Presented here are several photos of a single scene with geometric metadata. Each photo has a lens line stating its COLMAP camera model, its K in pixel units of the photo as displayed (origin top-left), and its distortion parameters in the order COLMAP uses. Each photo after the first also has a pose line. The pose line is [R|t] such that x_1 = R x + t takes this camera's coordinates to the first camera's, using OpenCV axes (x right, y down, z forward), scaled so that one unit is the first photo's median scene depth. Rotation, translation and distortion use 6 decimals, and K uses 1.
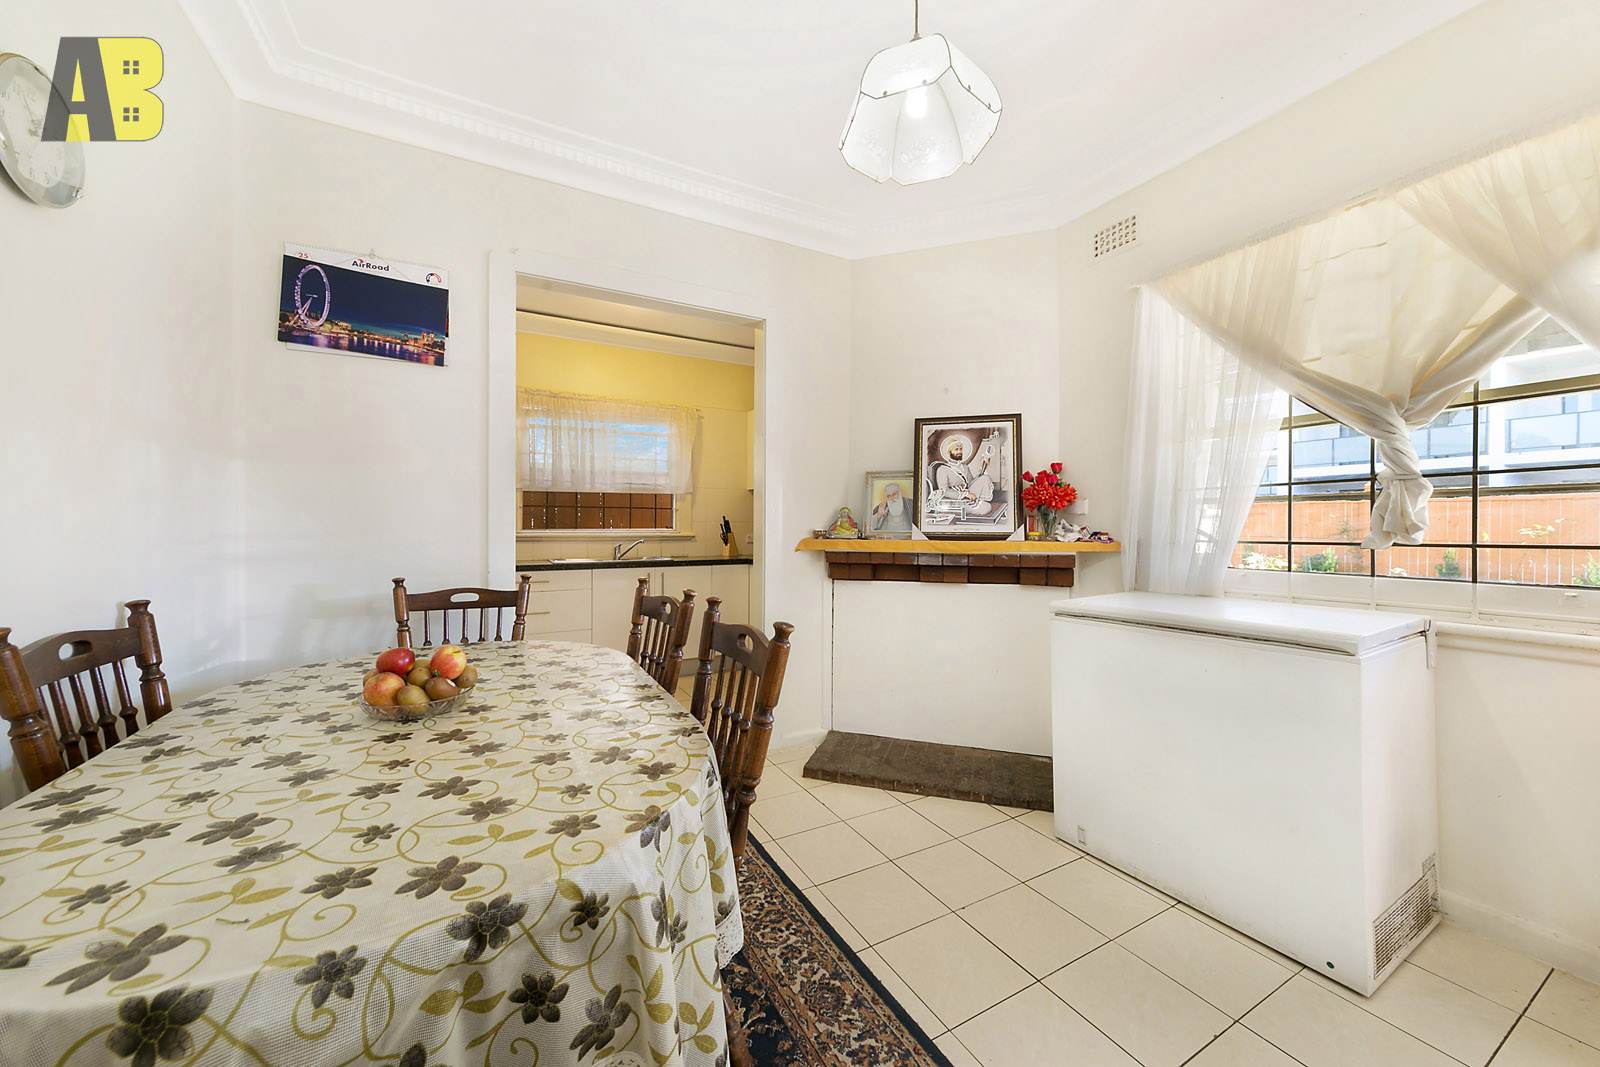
lens RADIAL K [[564.6, 0, 794.3], [0, 564.6, 534.5], [0, 0, 1]] dist [0.000291, 0.000002]
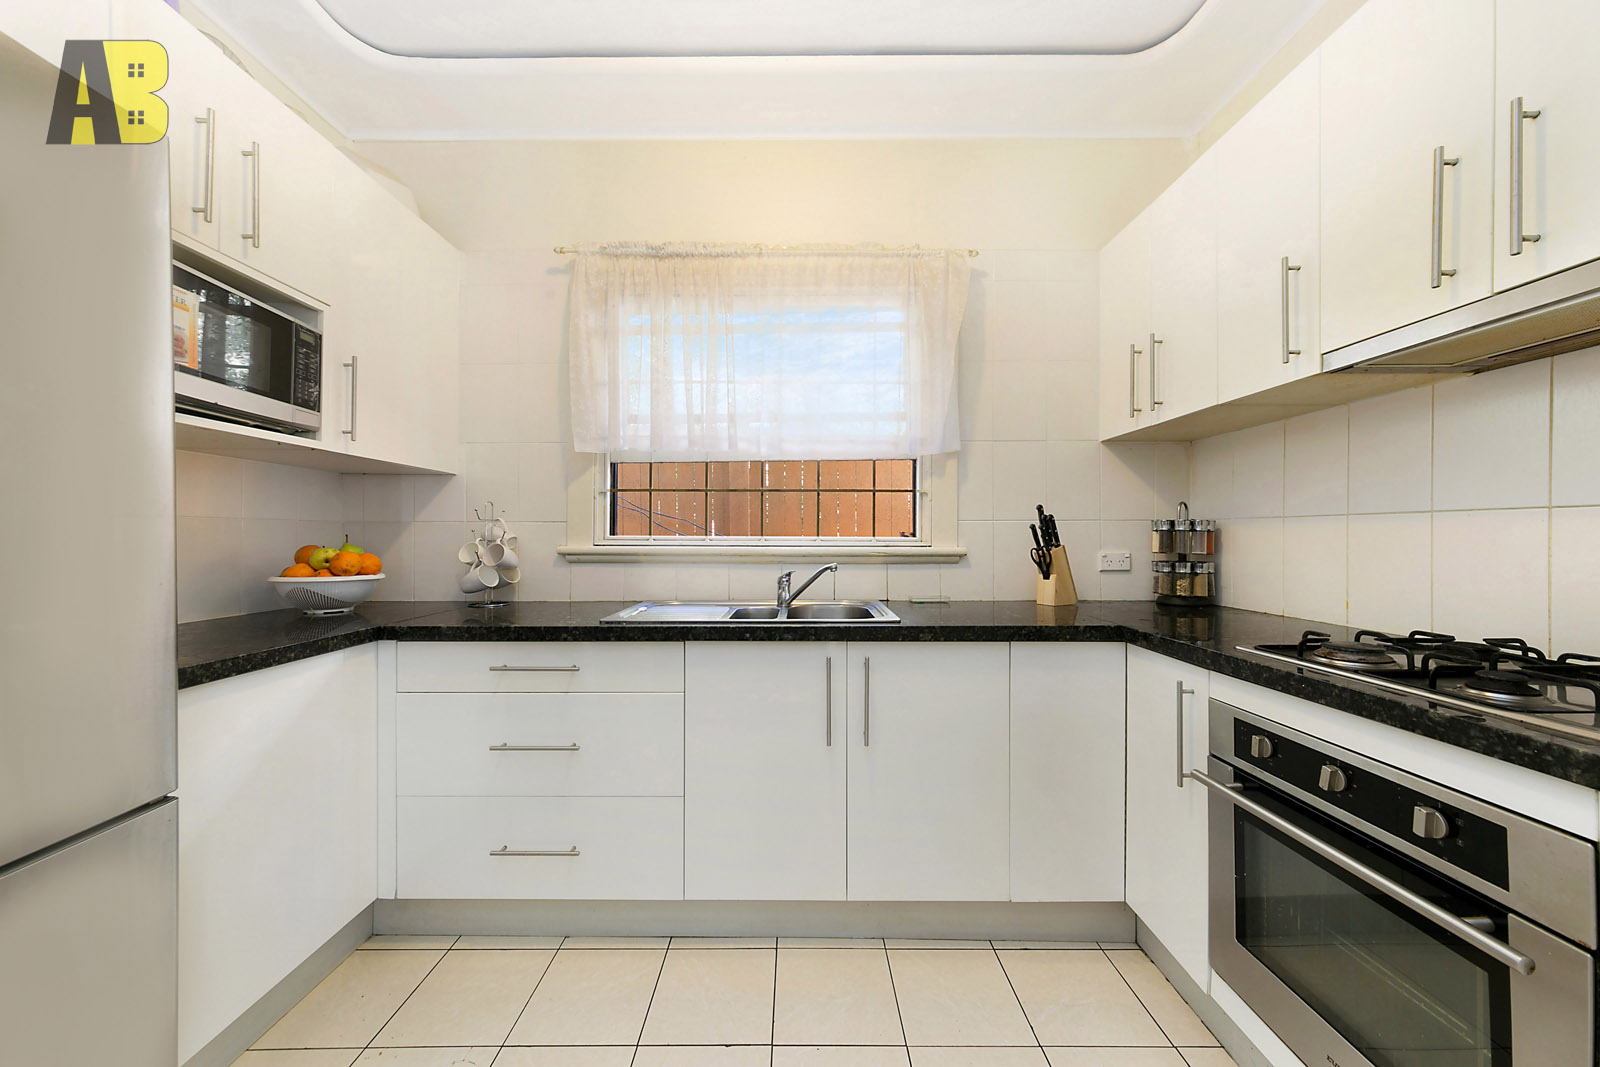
lens RADIAL K [[564.6, 0, 796.1], [0, 564.6, 540.1], [0, 0, 1]] dist [0.000291, 0.000002]
pose [[0.875003, 0.003812, -0.484102, -0.083617], [-0.007027, 0.999964, -0.004826, -0.004714], [0.484067, 0.007625, 0.874998, 0.580705]]
